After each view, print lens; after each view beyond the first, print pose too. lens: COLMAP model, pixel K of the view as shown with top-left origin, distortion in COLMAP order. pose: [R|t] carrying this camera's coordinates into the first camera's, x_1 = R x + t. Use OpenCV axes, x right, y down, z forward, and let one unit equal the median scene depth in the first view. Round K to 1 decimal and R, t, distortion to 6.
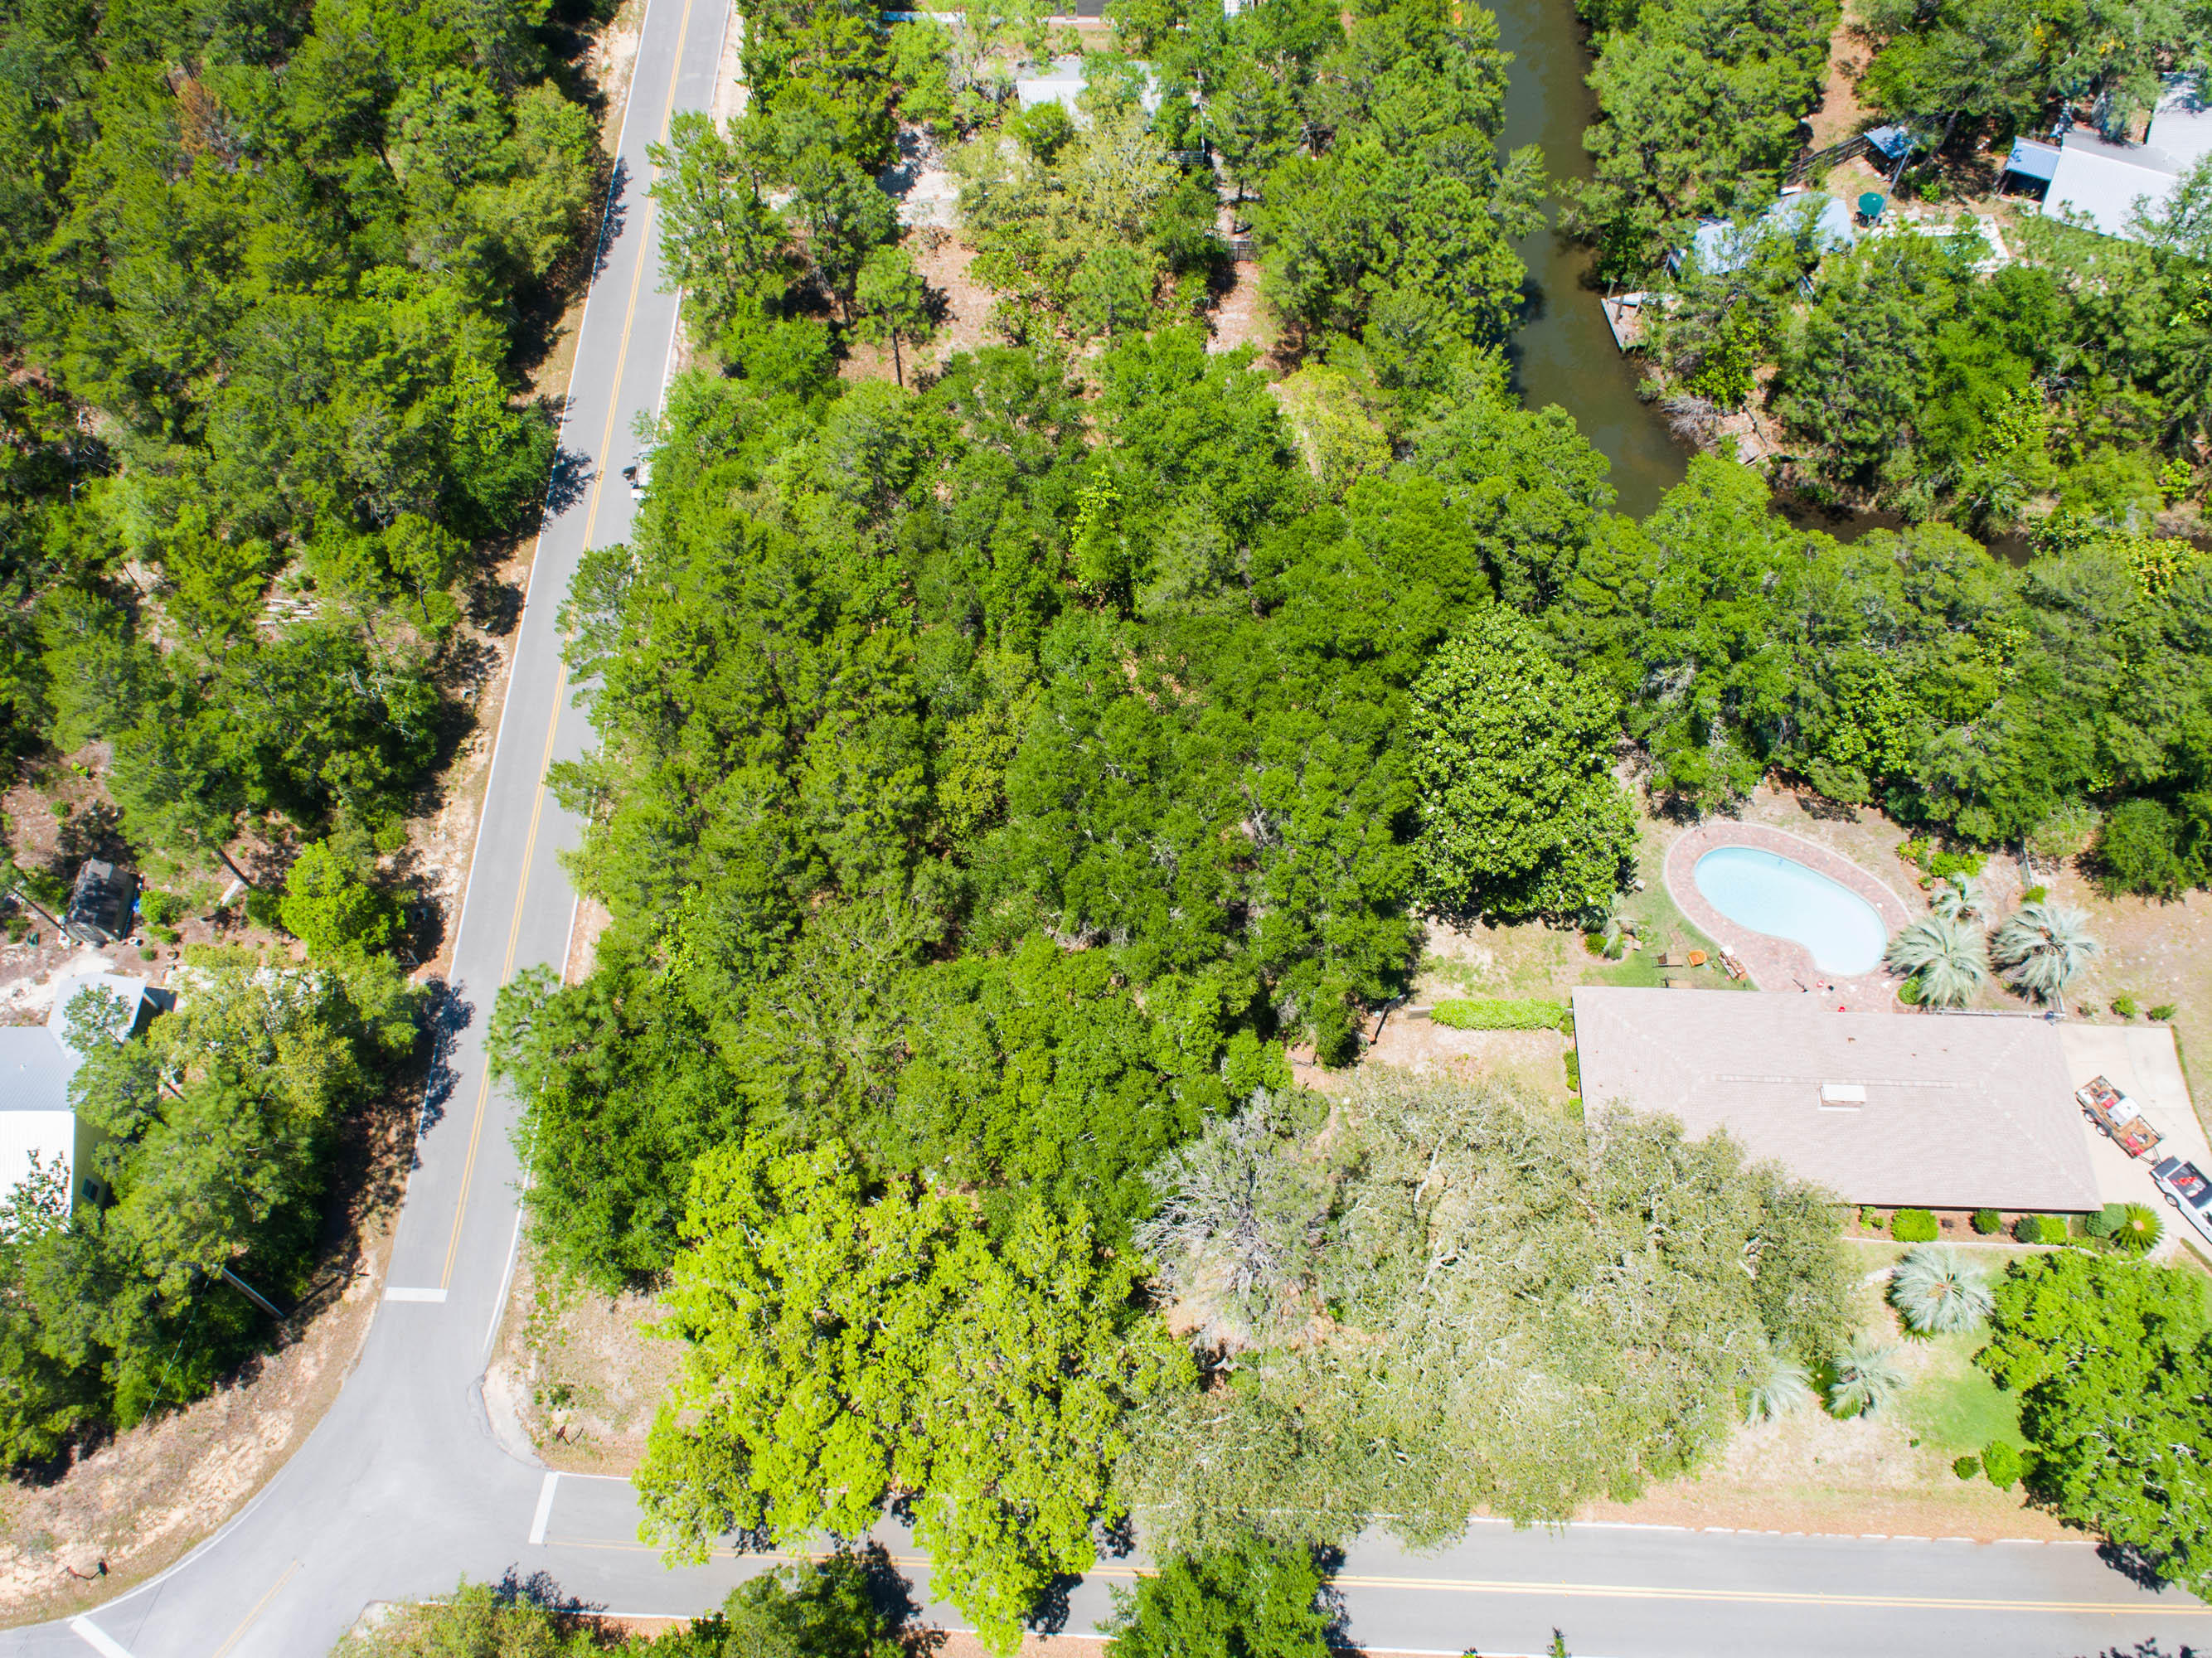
lens RADIAL K [[1857.1, 0, 1106.0], [0, 1857.1, 829.0], [0, 0, 1]] dist [-0.004368, 0.003790]
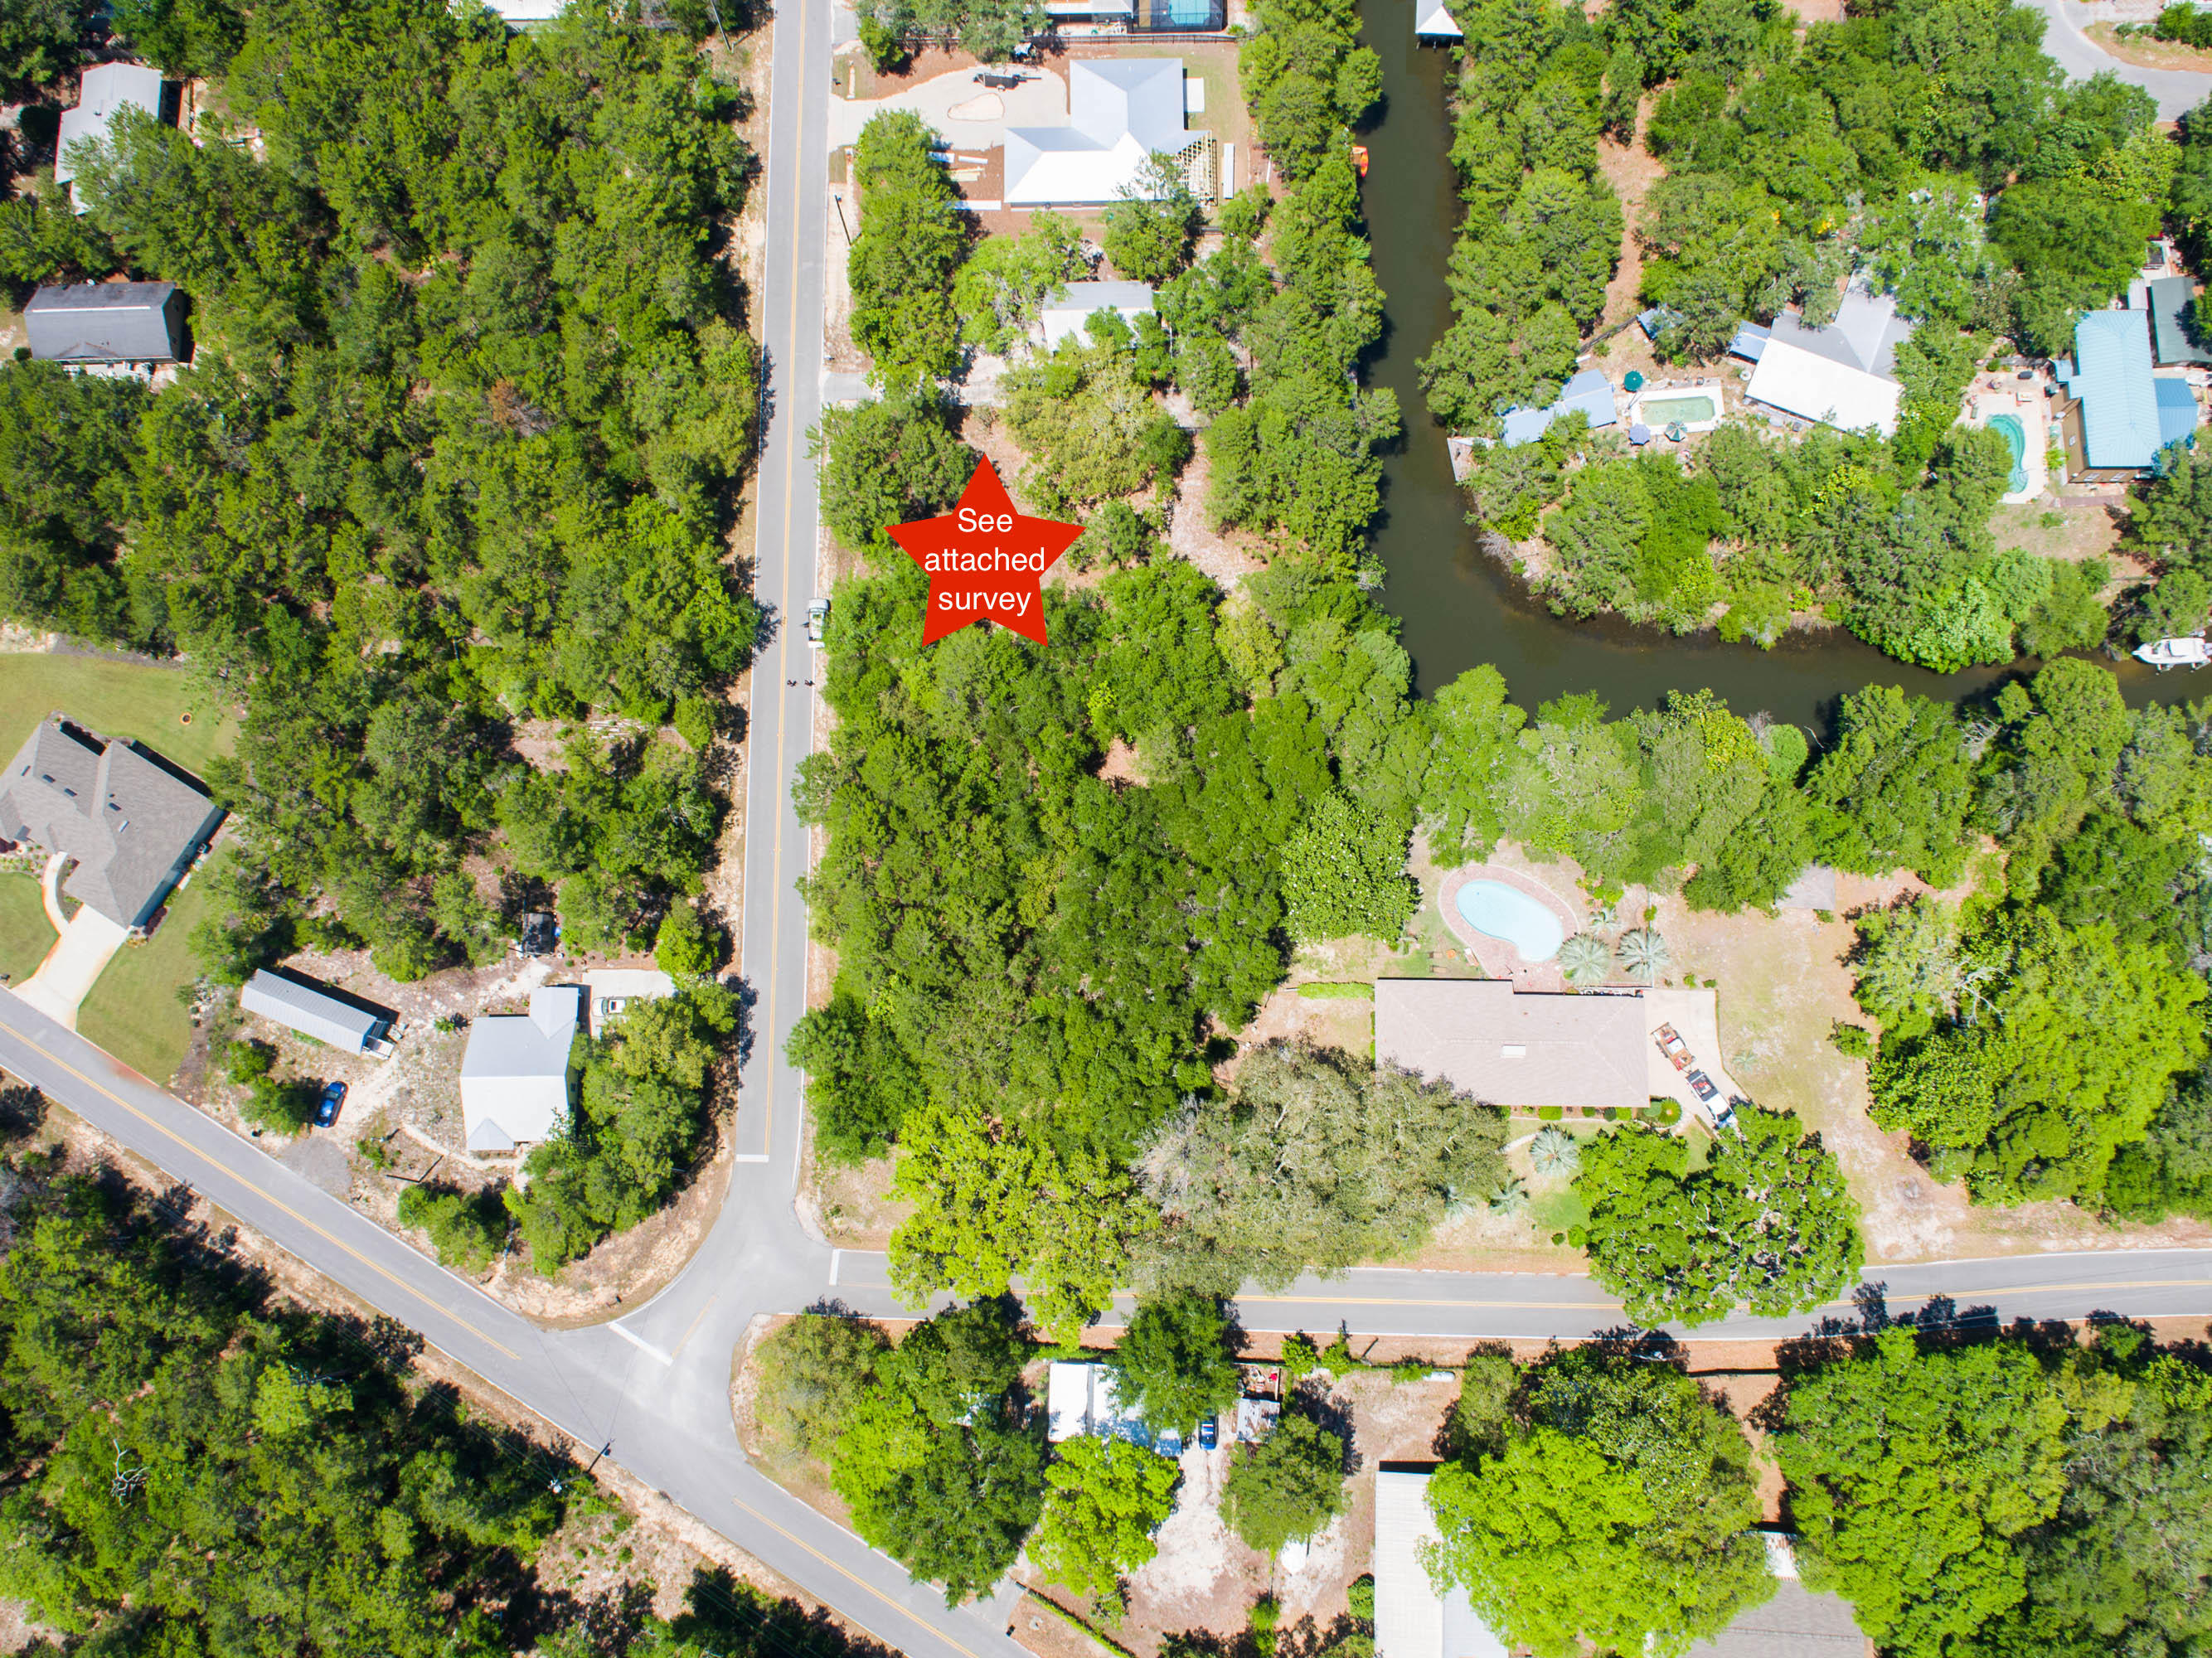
lens RADIAL K [[1868.7, 0, 1093.2], [0, 1868.7, 828.4], [0, 0, 1]] dist [-0.009626, -0.000915]
pose [[0.999733, -0.016401, -0.016254, 0.011025], [0.020725, 0.947707, 0.318469, -0.591430], [0.010181, -0.318721, 0.947794, -0.615674]]
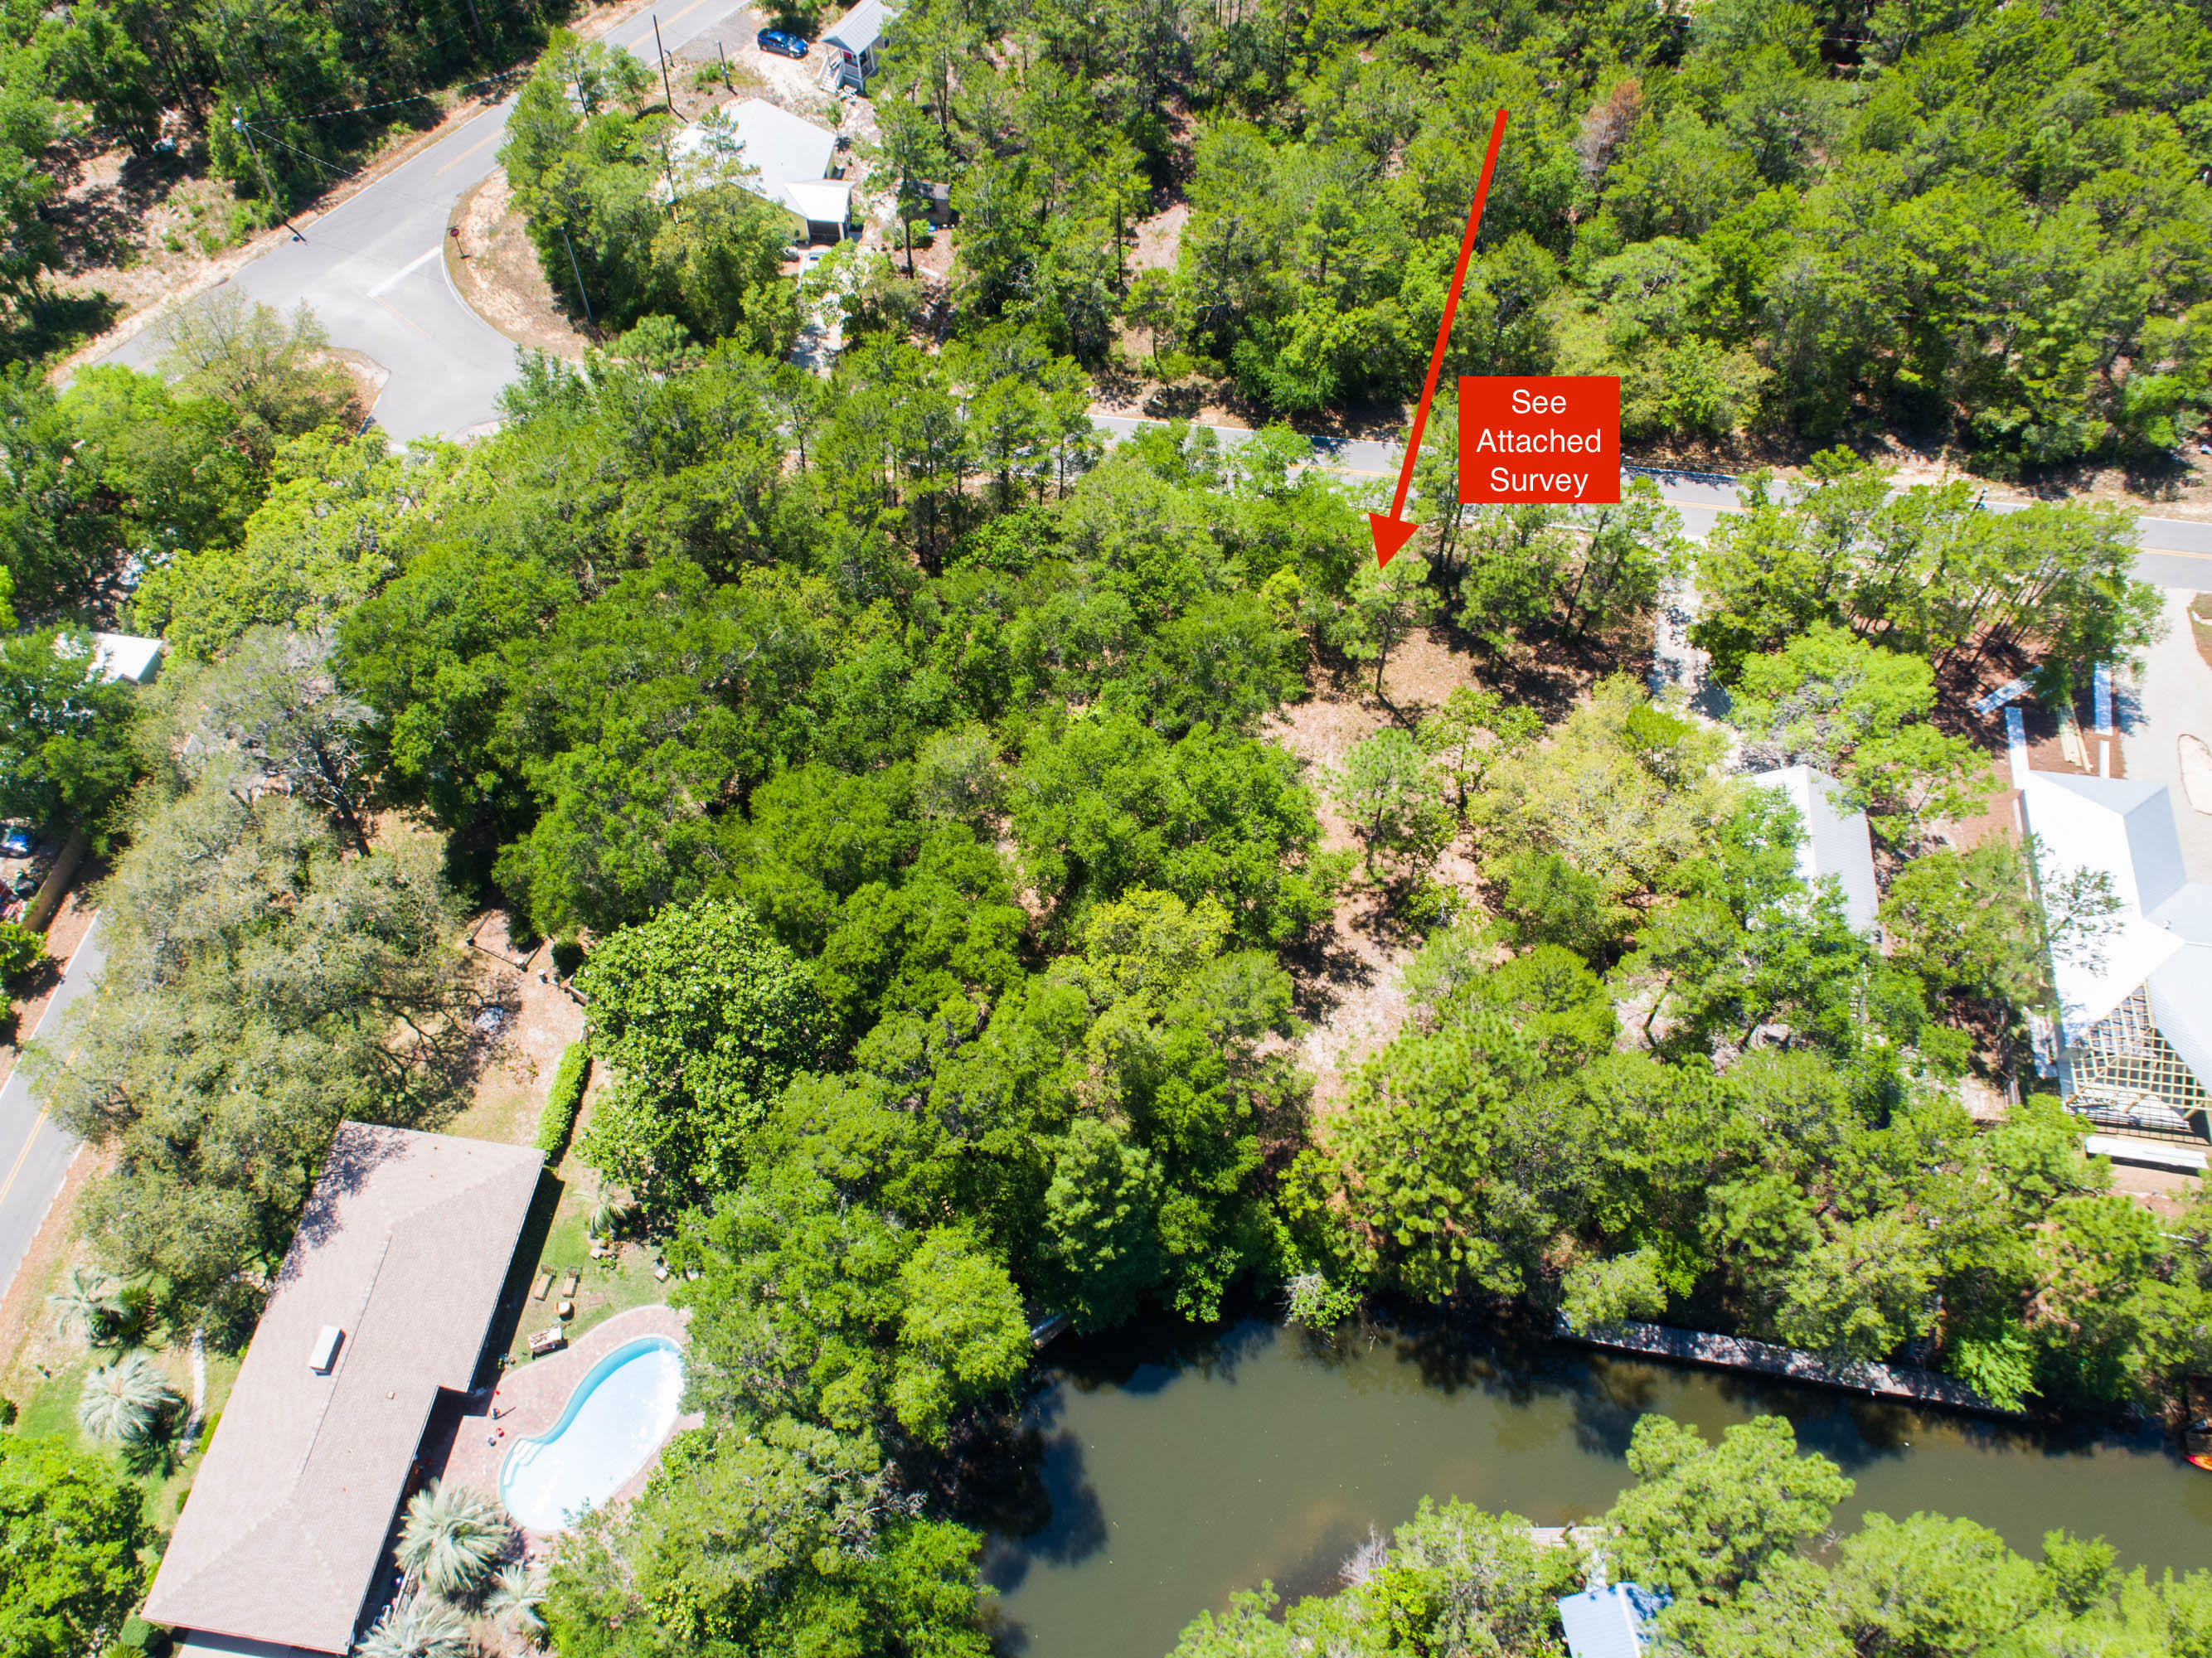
lens RADIAL K [[1857.1, 0, 1106.0], [0, 1857.1, 829.0], [0, 0, 1]] dist [-0.004368, 0.003790]
pose [[-0.128691, 0.833335, -0.537579, 0.569408], [-0.857192, 0.179108, 0.482848, -0.649820], [0.498659, 0.522947, 0.691278, 0.343013]]
